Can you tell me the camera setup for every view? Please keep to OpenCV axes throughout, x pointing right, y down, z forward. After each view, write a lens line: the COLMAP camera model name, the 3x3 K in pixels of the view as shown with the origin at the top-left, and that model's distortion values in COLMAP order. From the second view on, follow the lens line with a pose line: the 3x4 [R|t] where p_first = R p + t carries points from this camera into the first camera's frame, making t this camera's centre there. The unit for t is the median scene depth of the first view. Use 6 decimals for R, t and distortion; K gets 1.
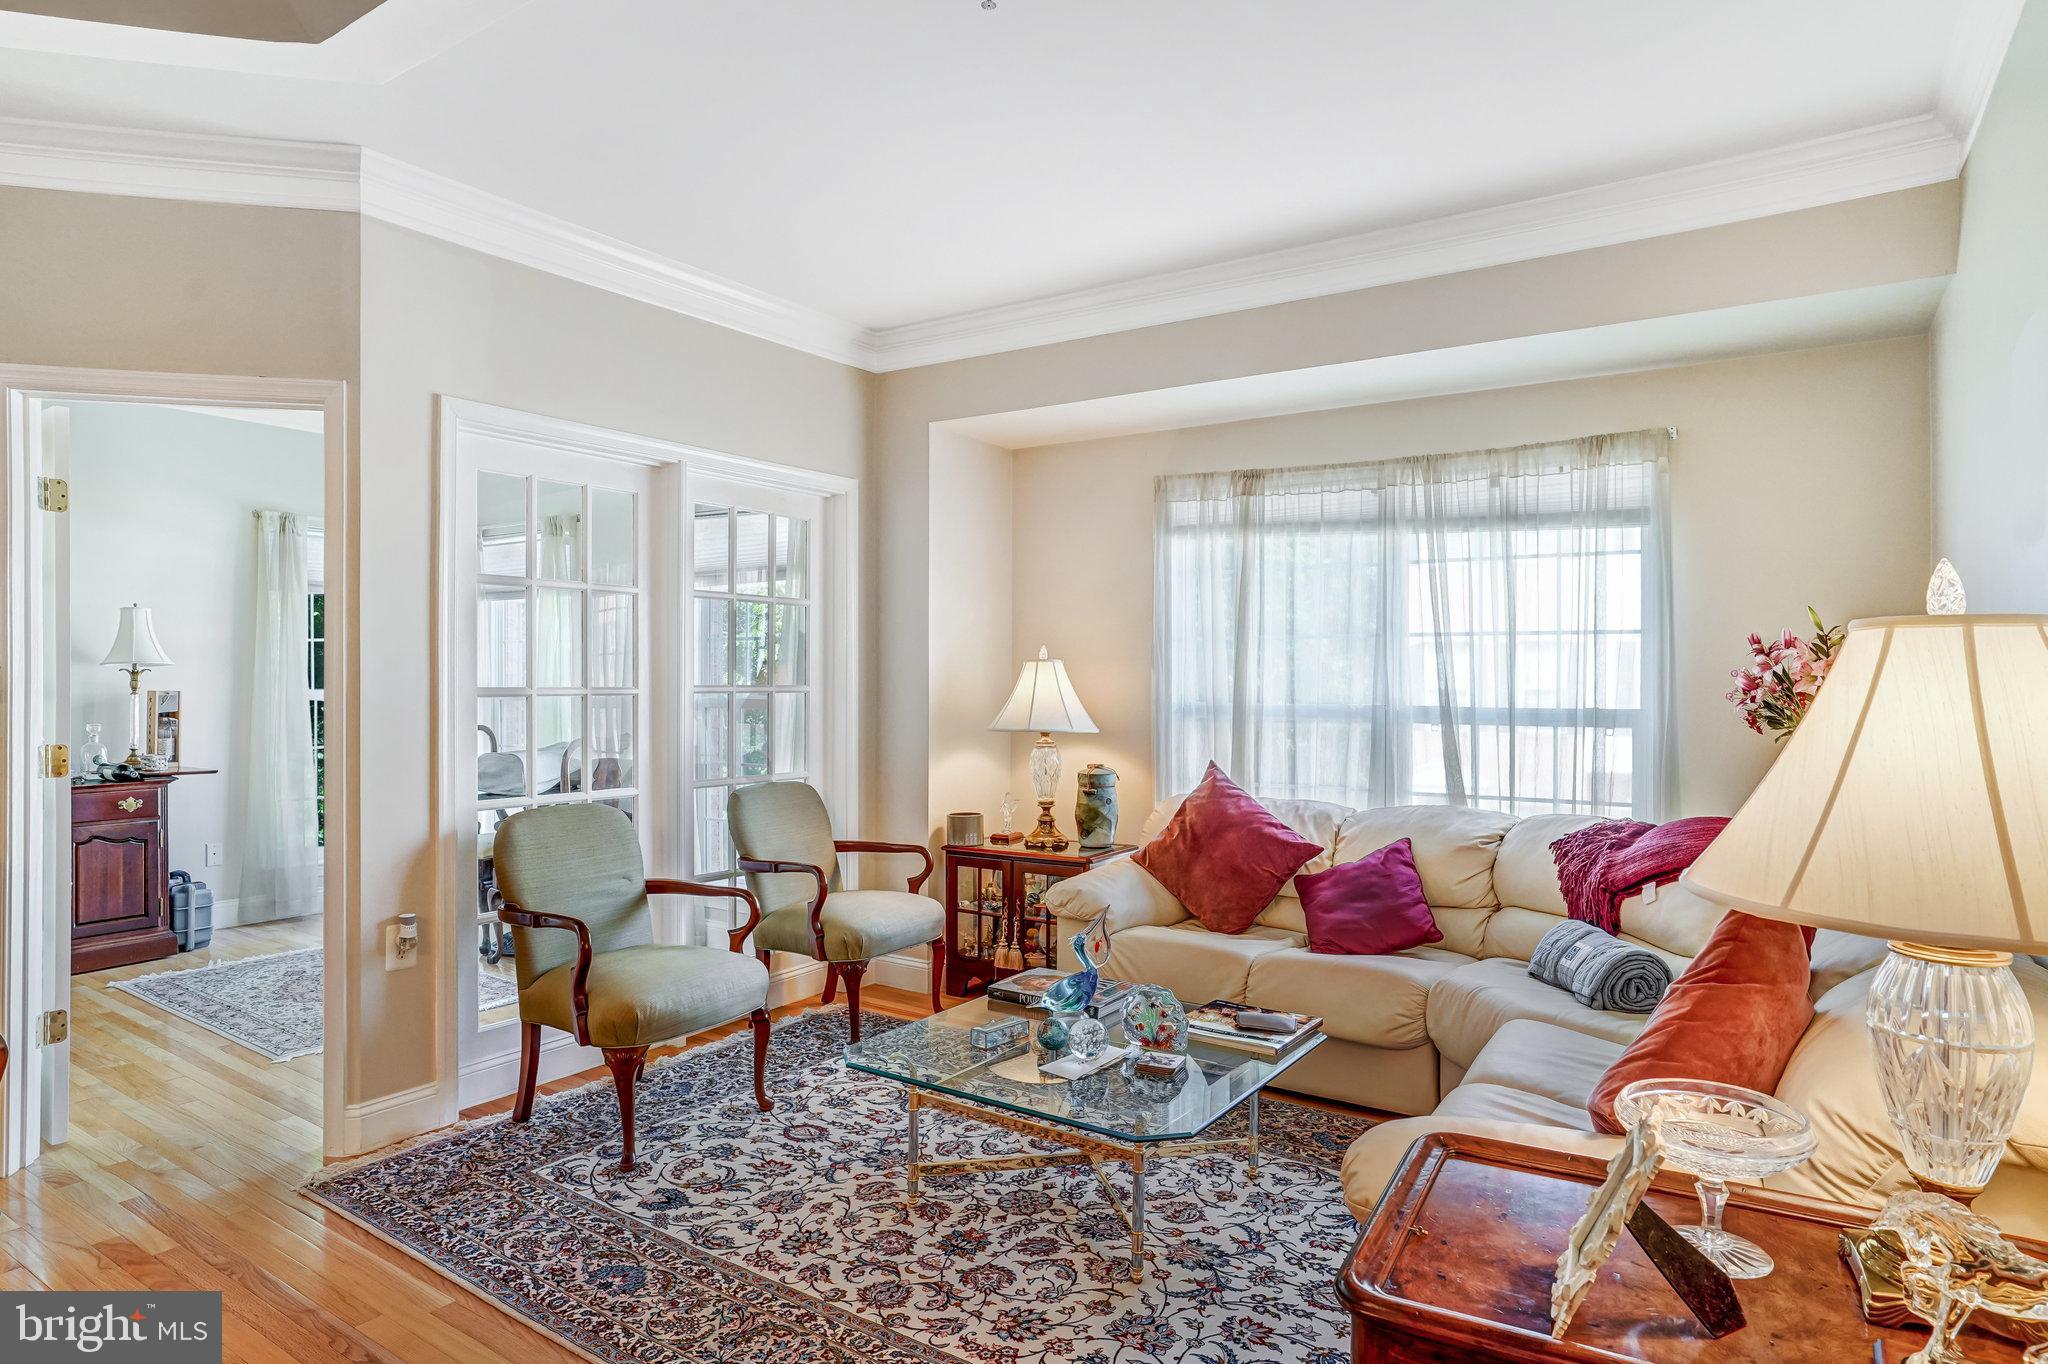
lens RADIAL K [[1141.5, 0, 1036.2], [0, 1141.5, 703.0], [0, 0, 1]] dist [-0.052718, 0.036498]
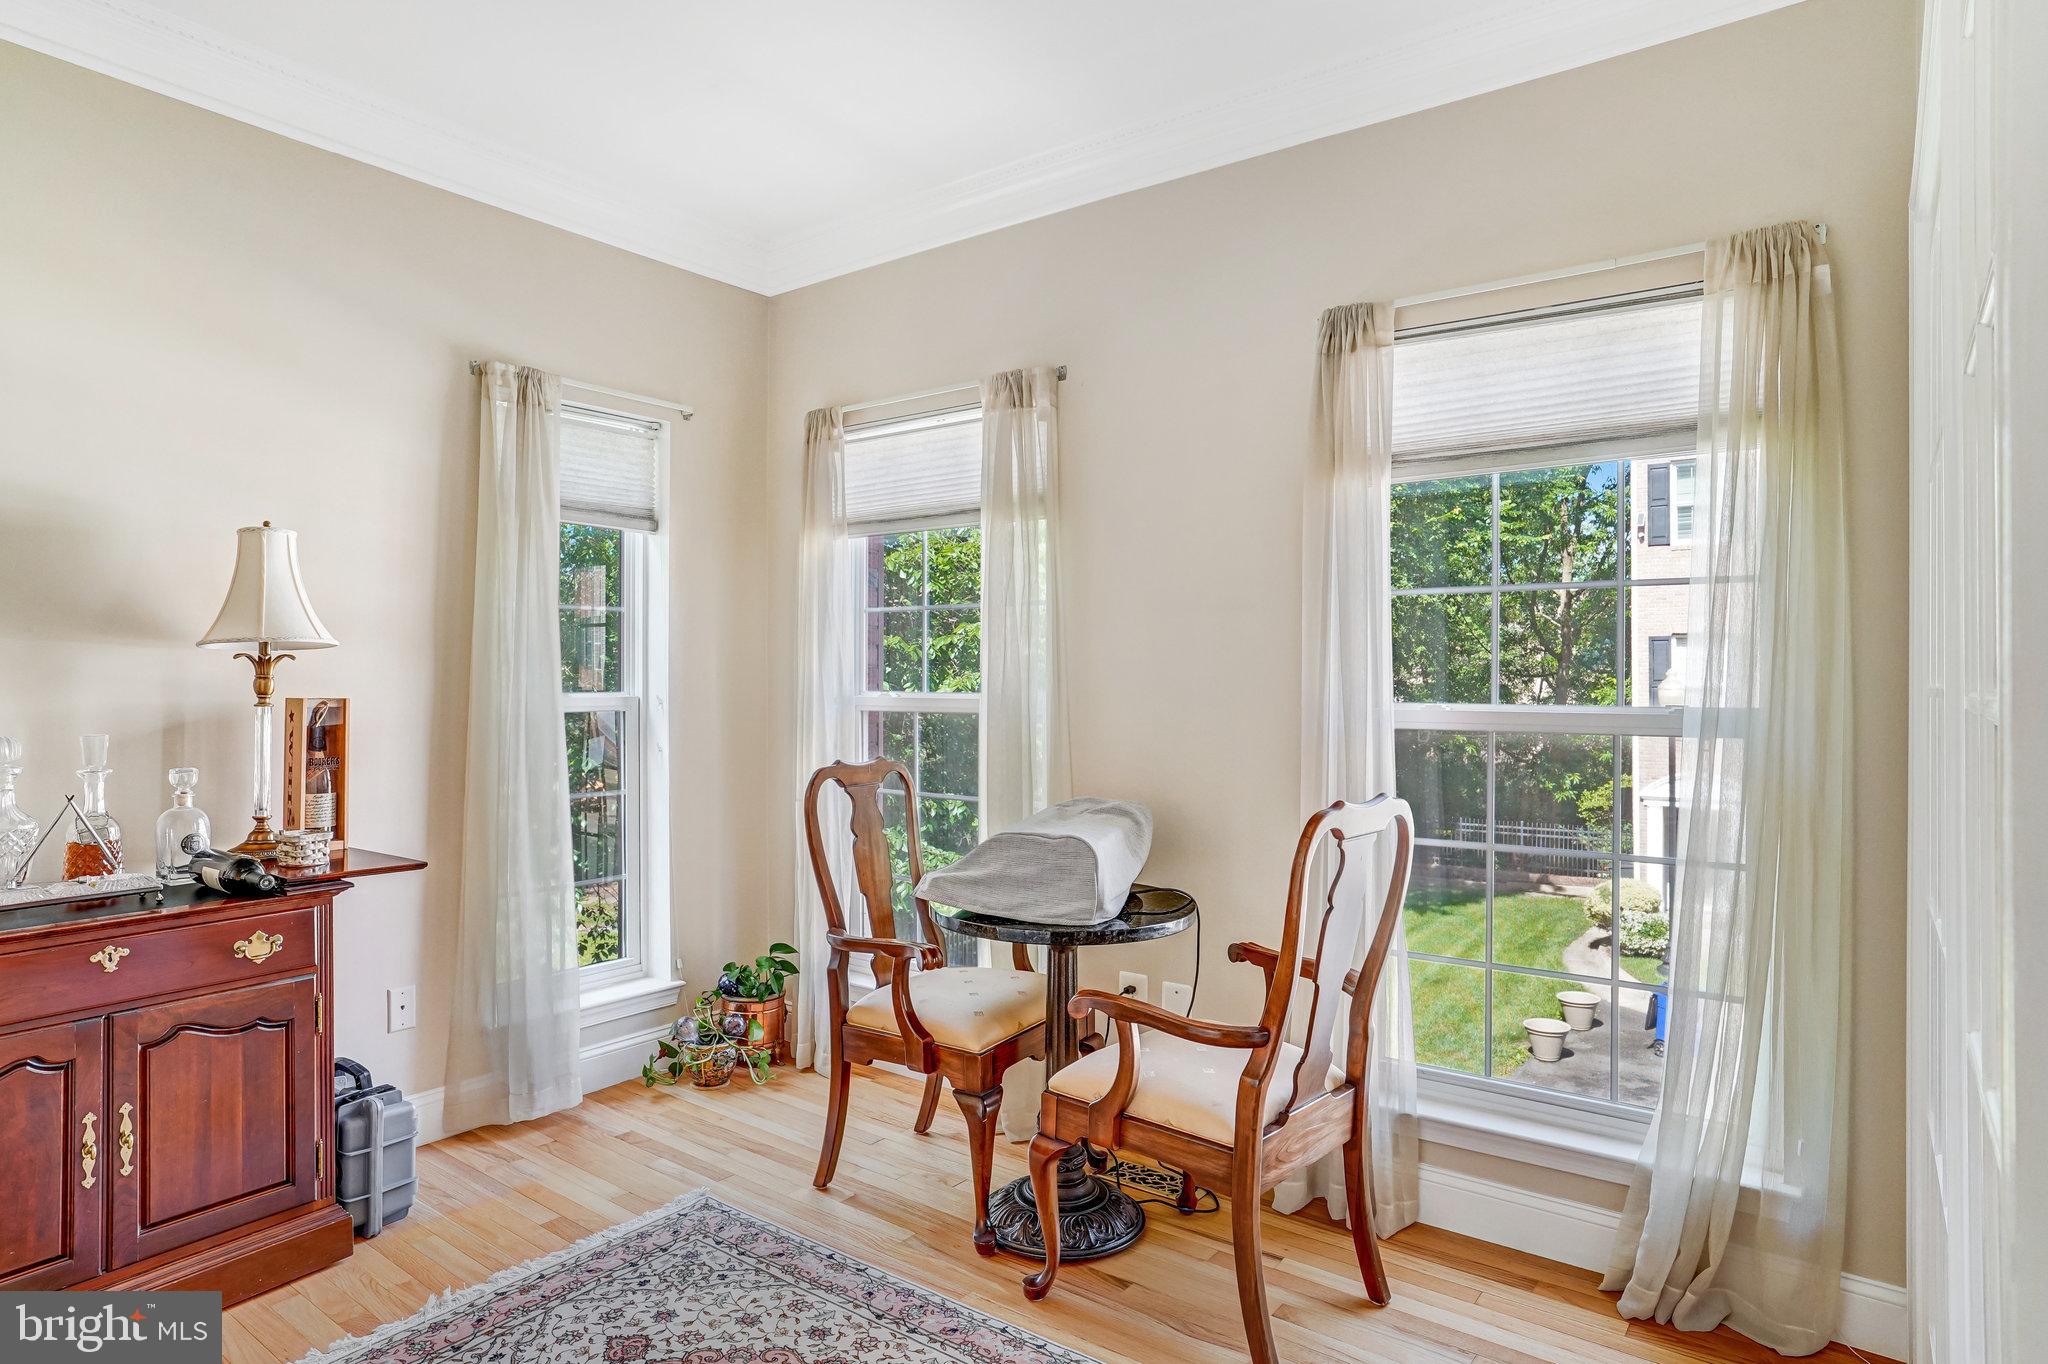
lens RADIAL K [[1141.5, 0, 1058.6], [0, 1141.5, 683.8], [0, 0, 1]] dist [-0.052718, 0.036498]
pose [[0.999106, -0.001873, -0.042224, -0.439410], [0.001537, 0.999967, -0.007991, -0.013193], [0.042238, 0.007919, 0.999076, 0.527441]]
